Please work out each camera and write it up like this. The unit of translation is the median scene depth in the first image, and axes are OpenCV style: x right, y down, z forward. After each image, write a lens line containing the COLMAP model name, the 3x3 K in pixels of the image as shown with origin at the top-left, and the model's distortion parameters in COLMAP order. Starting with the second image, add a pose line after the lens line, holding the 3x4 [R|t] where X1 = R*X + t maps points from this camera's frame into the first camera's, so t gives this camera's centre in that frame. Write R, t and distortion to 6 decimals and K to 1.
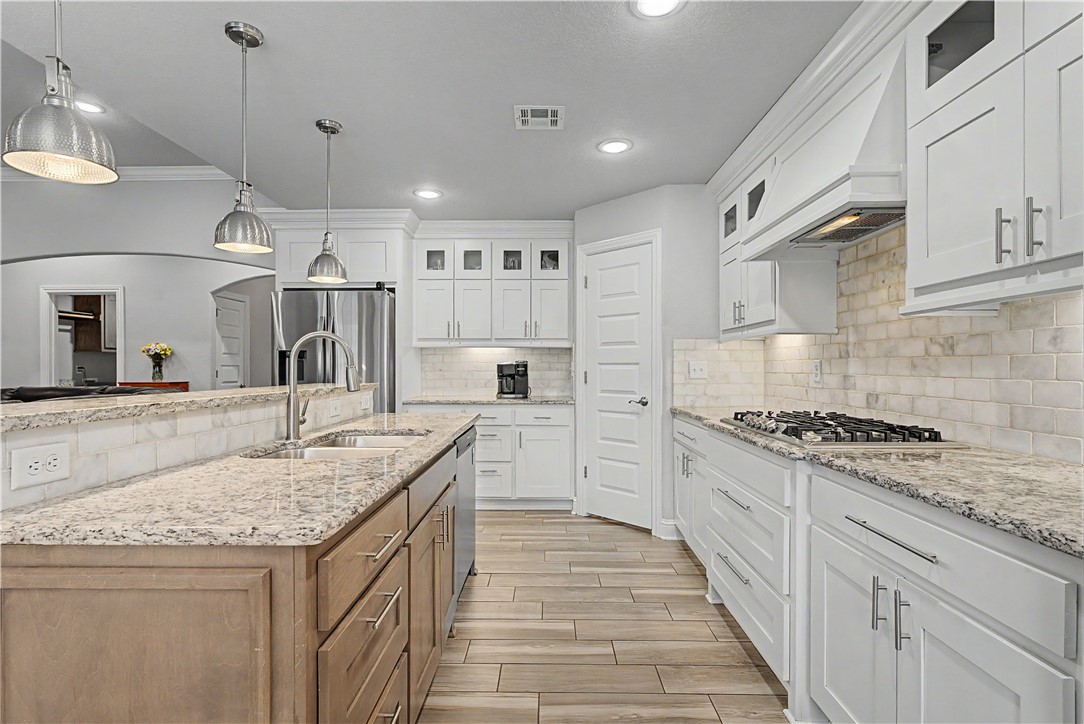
lens RADIAL K [[534.0, 0, 542.0], [0, 534.0, 362.0], [0, 0, 1]] dist [-0.000030, -0.000028]
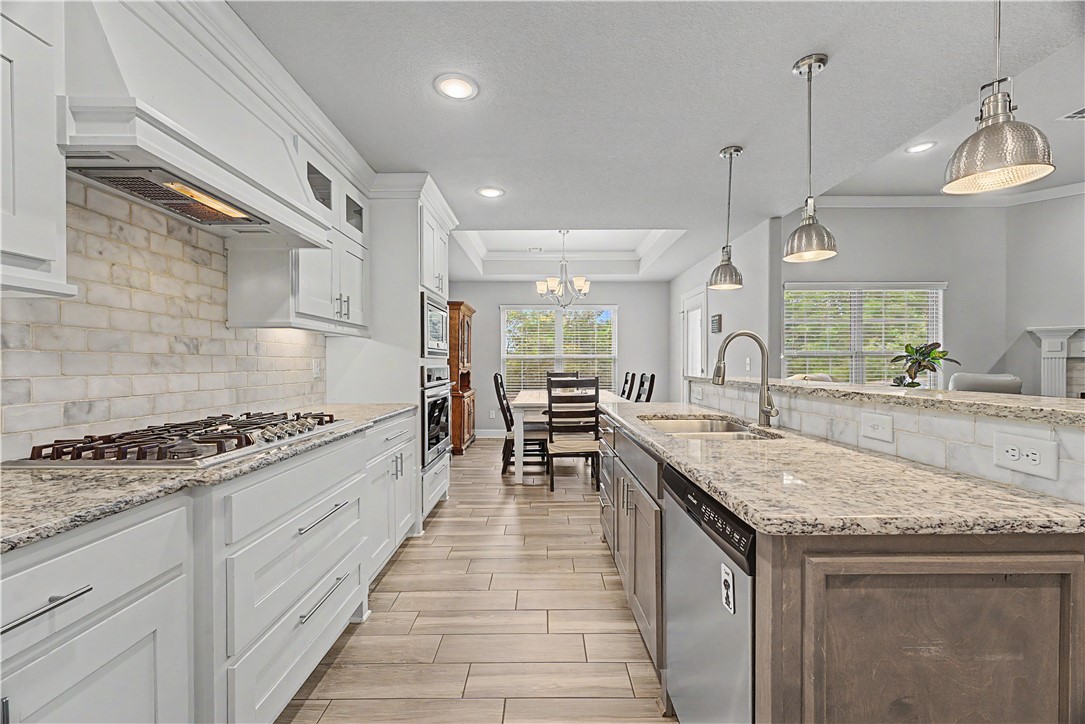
lens RADIAL K [[437.6, 0, 548.2], [0, 437.6, 366.9], [0, 0, 1]] dist [-0.000559, 0.000050]
pose [[-0.999821, 0.003664, -0.018577, 0.010547], [0.003695, 0.999992, -0.001604, 0.018018], [0.018571, -0.001672, -0.999826, 1.794847]]
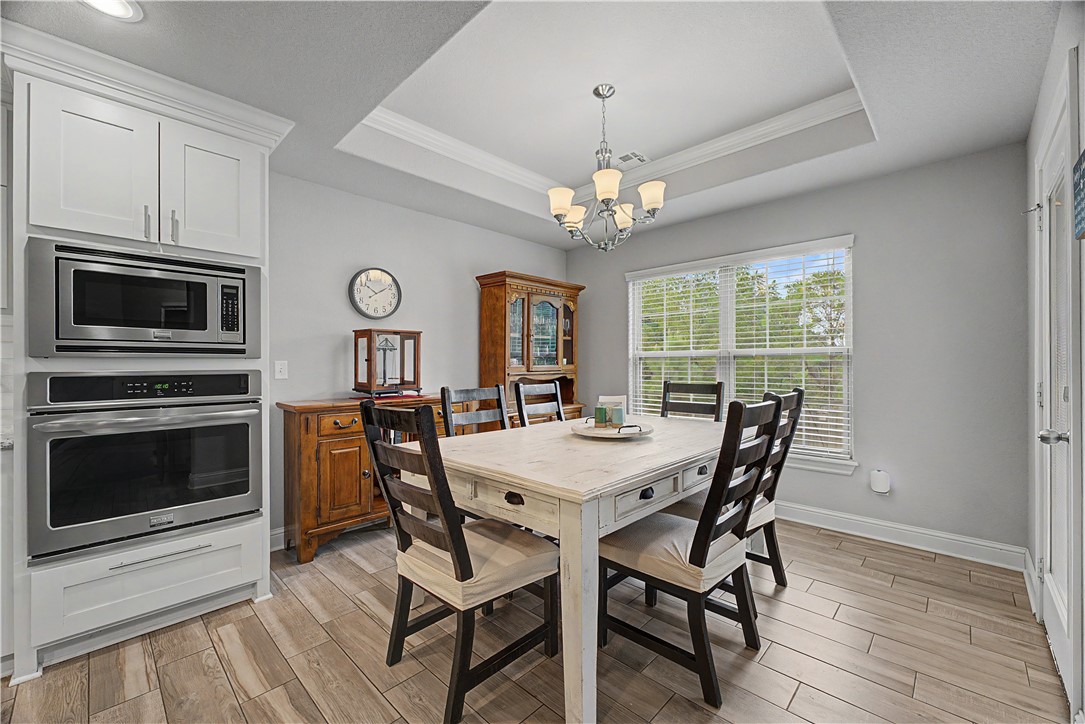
lens RADIAL K [[437.6, 0, 548.2], [0, 437.6, 366.9], [0, 0, 1]] dist [-0.000559, 0.000050]
pose [[-0.736114, 0.000122, 0.676858, -0.823320], [-0.002731, 0.999991, -0.003150, -0.000667], [-0.676852, -0.004167, -0.736107, 0.287228]]
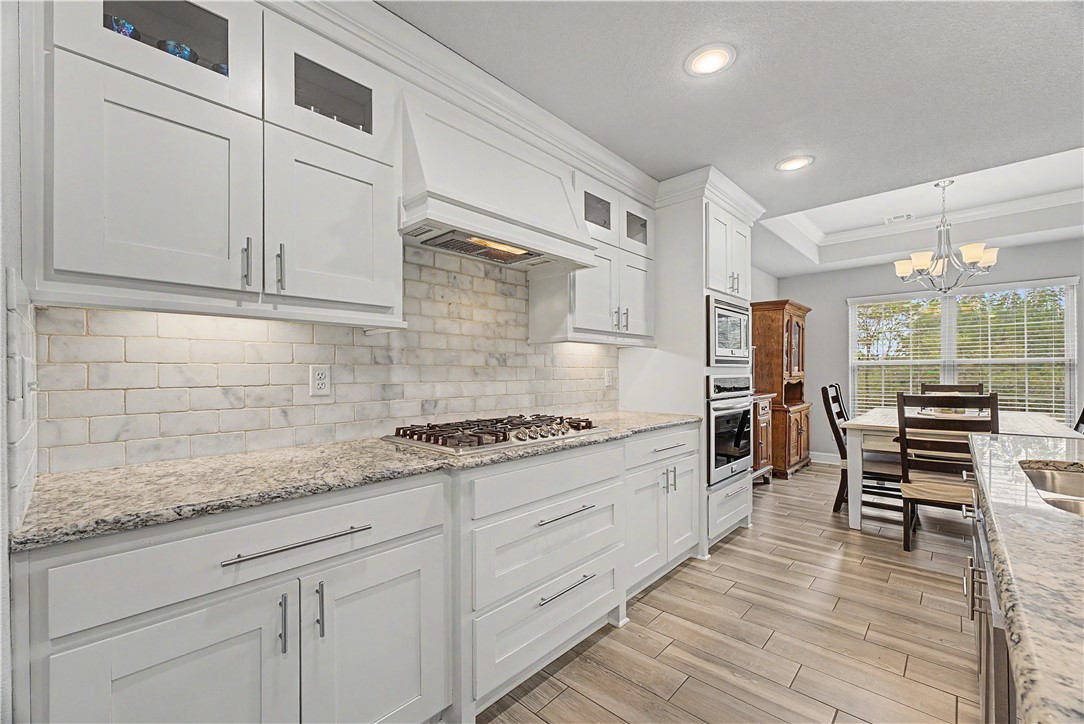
lens RADIAL K [[446.3, 0, 545.0], [0, 446.3, 372.4], [0, 0, 1]] dist [0.000043, 0.000106]
pose [[-0.739188, 0.005869, 0.673474, -0.148318], [-0.000933, 0.999952, -0.009738, 0.015200], [-0.673499, -0.007826, -0.739147, 1.682726]]
